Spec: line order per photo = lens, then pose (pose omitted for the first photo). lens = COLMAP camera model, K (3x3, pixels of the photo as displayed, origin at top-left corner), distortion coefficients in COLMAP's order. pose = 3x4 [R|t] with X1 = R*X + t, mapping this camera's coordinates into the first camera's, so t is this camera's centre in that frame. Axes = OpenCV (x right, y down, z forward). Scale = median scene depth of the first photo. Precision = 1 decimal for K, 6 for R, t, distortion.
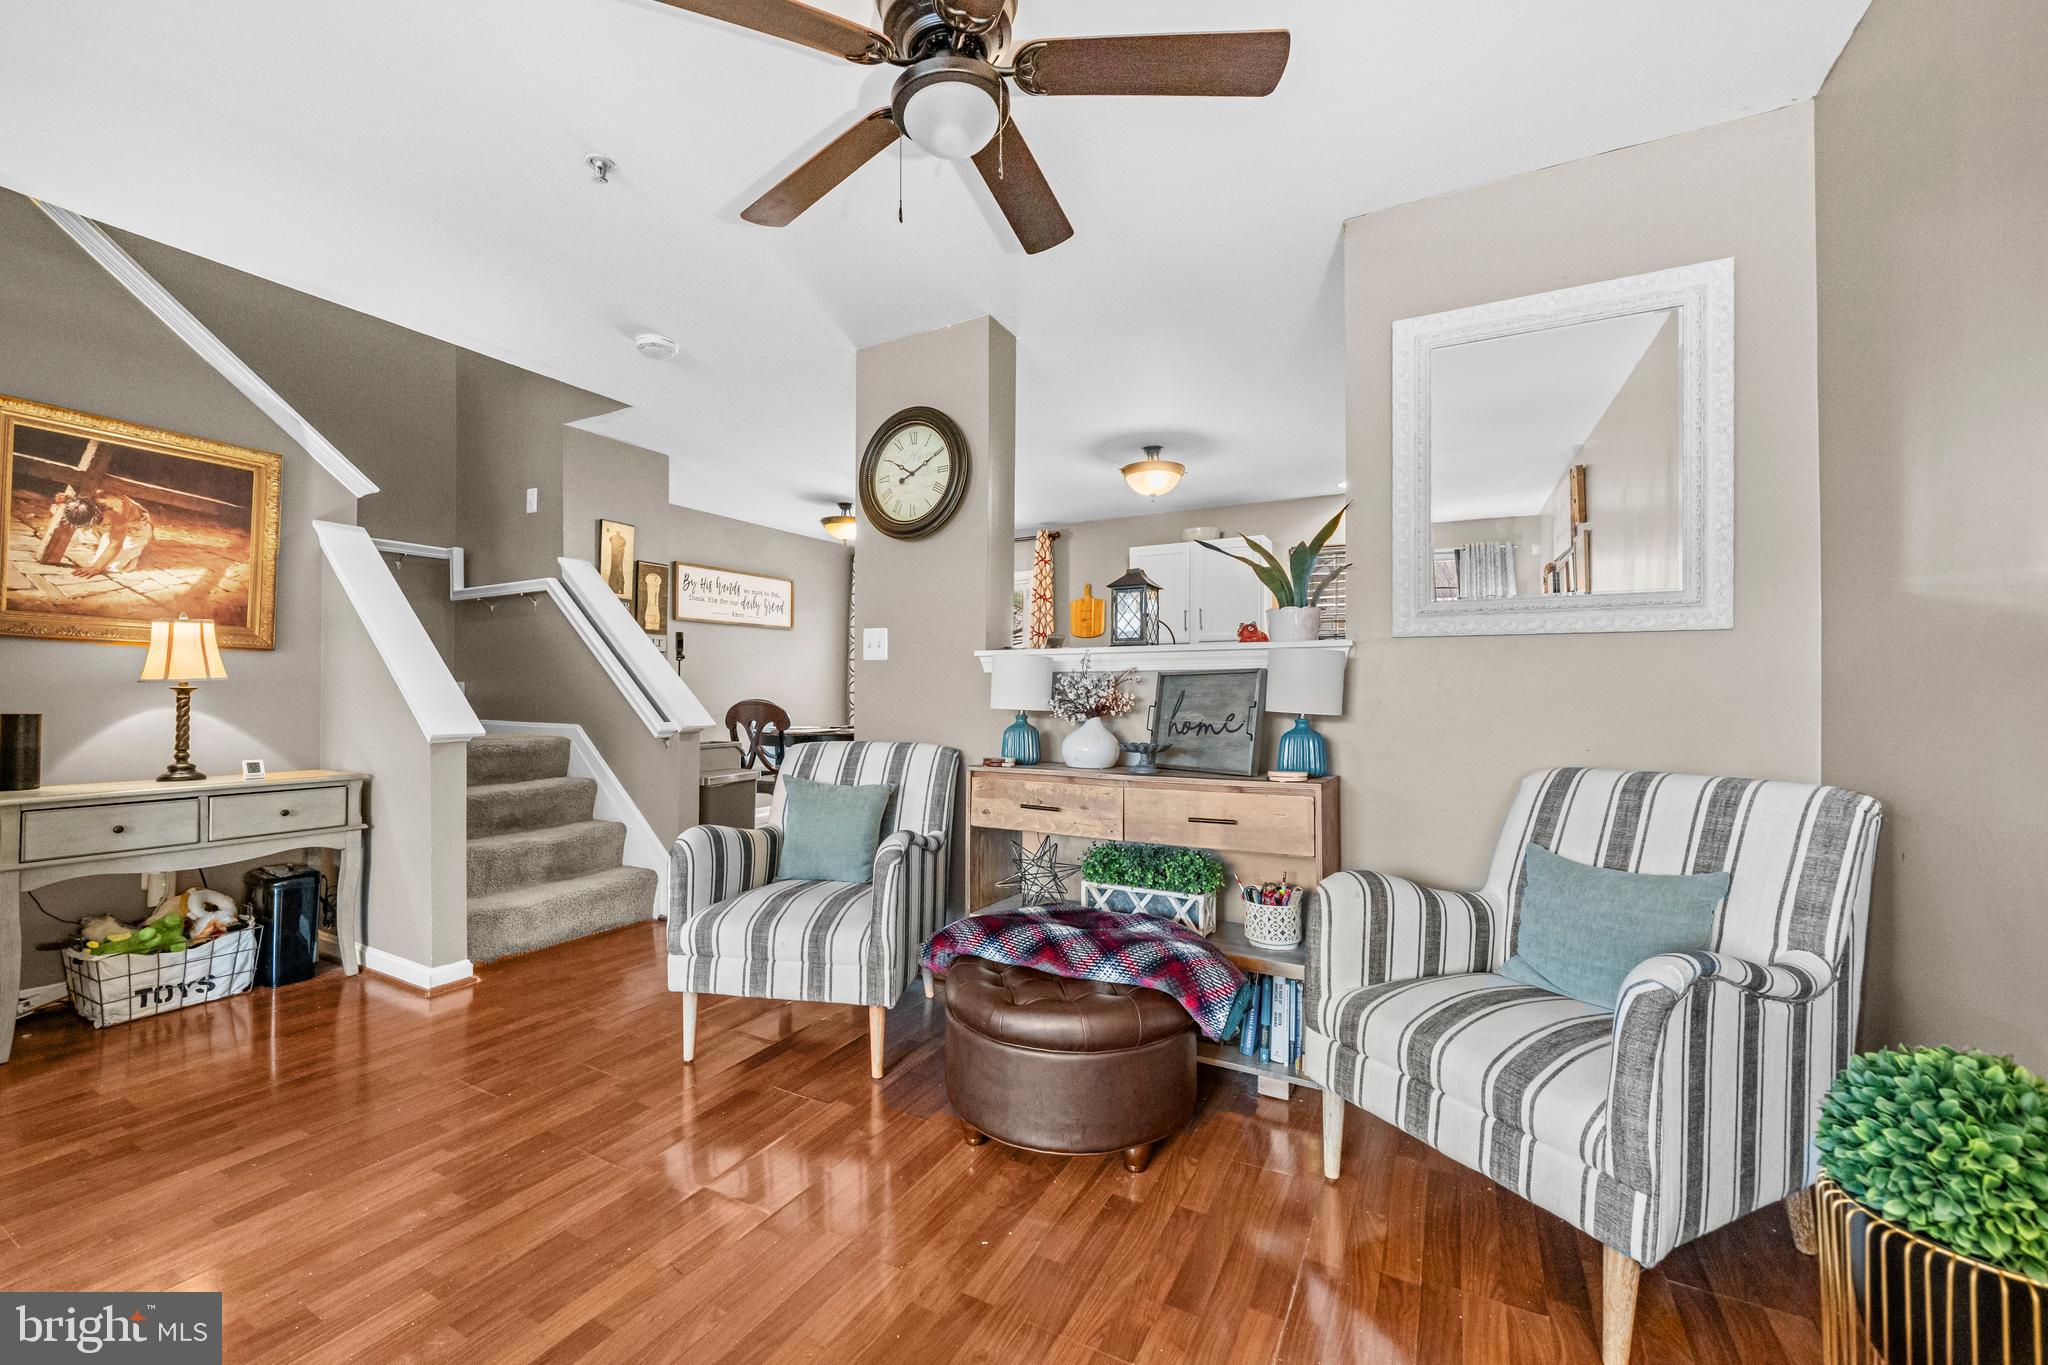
lens RADIAL K [[824.4, 0, 1010.6], [0, 824.4, 685.2], [0, 0, 1]] dist [-0.001404, -0.000038]
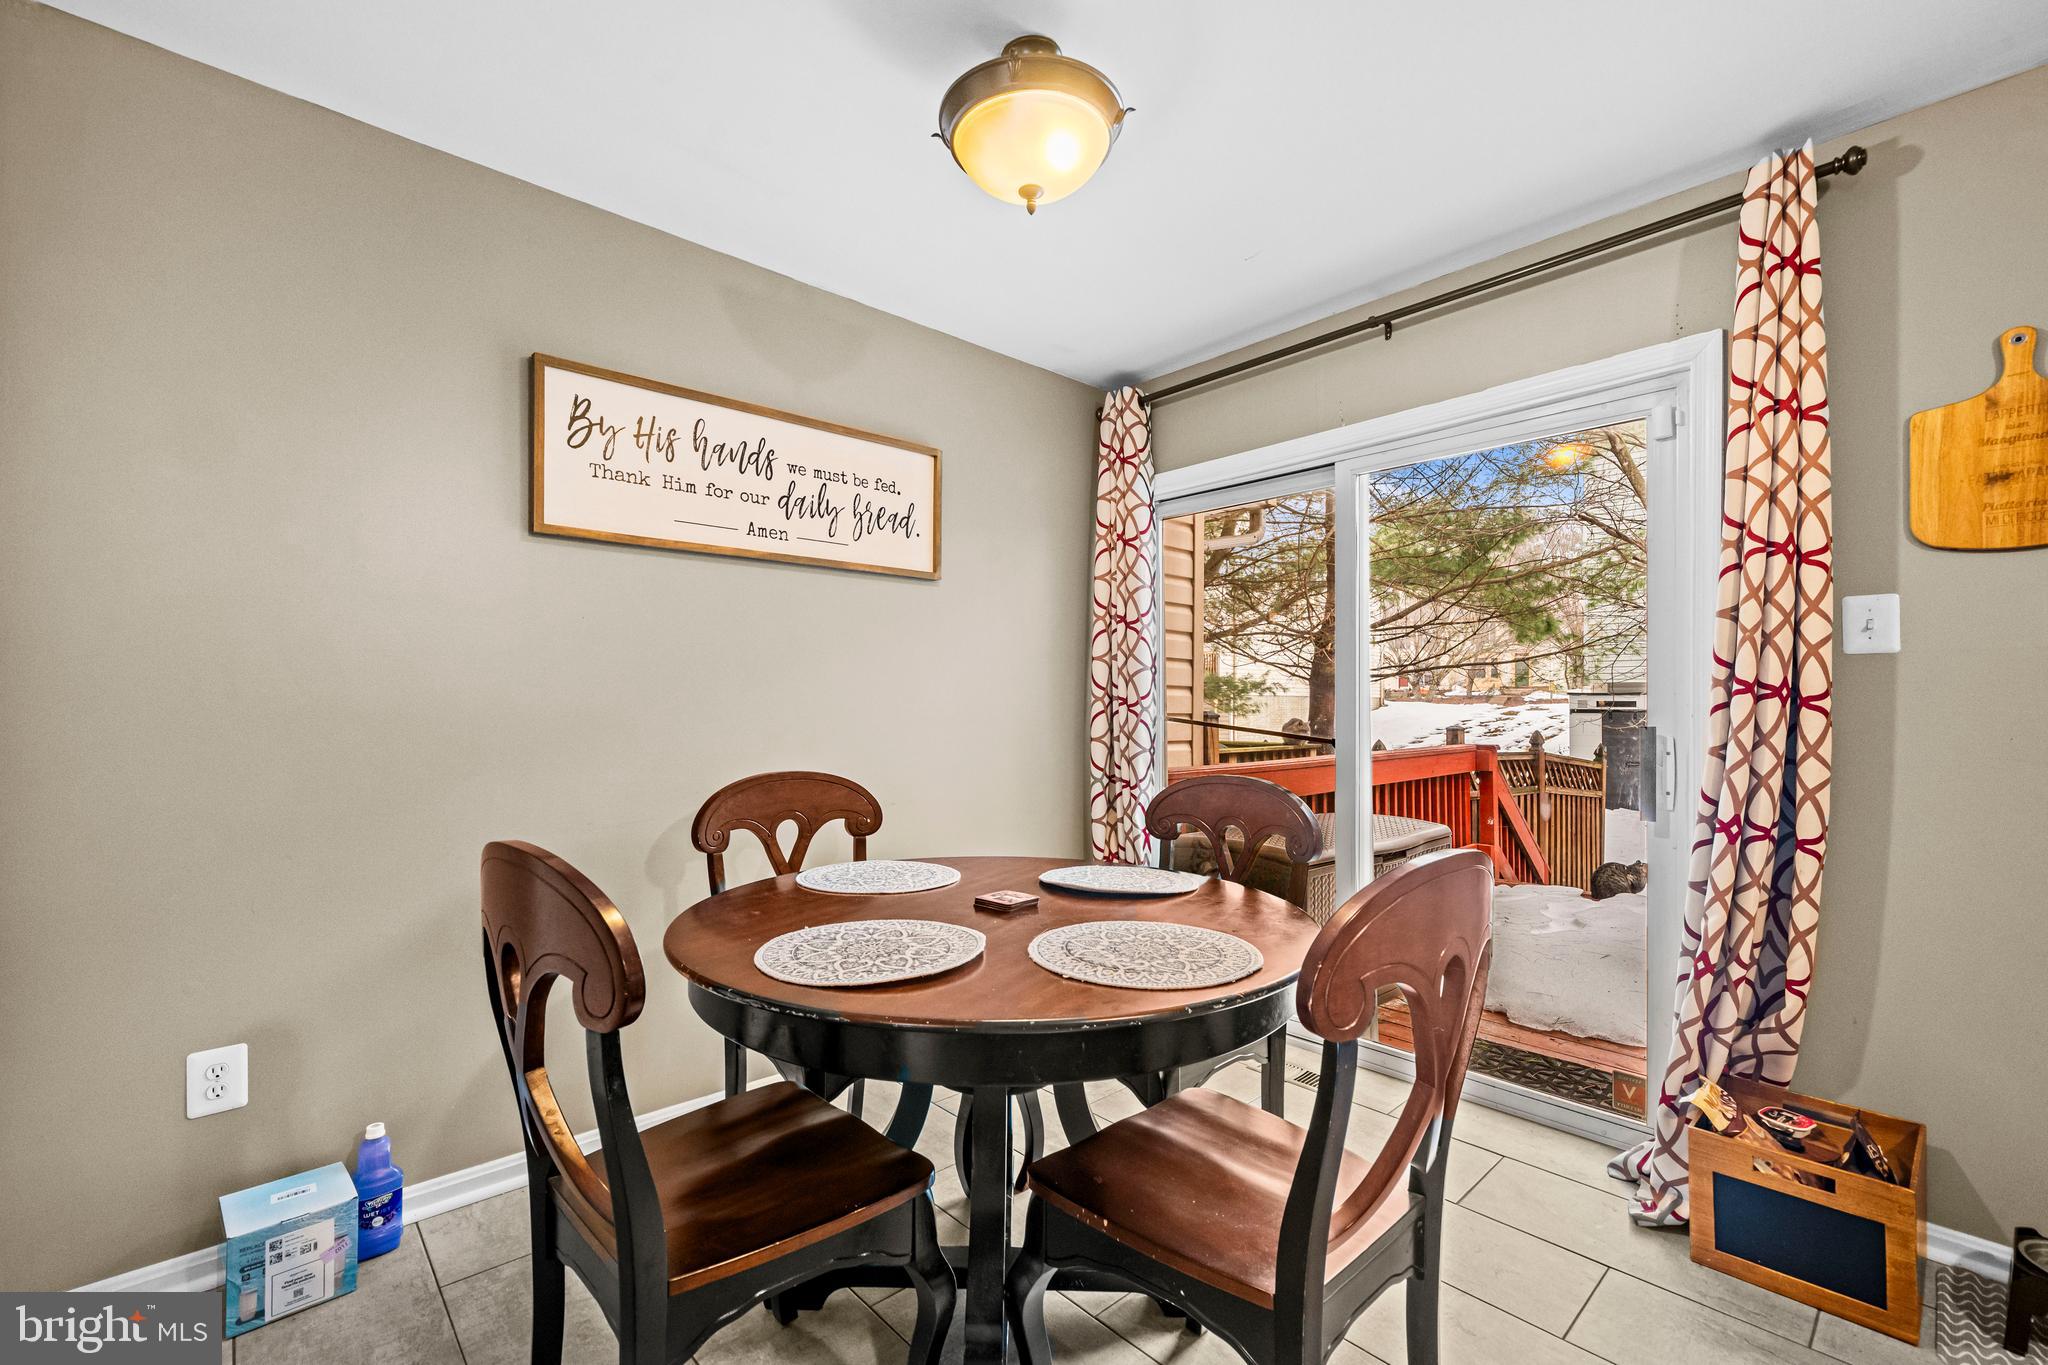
lens RADIAL K [[867.2, 0, 1017.4], [0, 867.2, 700.2], [0, 0, 1]] dist [-0.000894, -0.000458]
pose [[0.945227, -0.002147, -0.326407, -0.103729], [0.002147, 0.999998, -0.000363, -0.012539], [0.326407, -0.000358, 0.945229, 0.657310]]
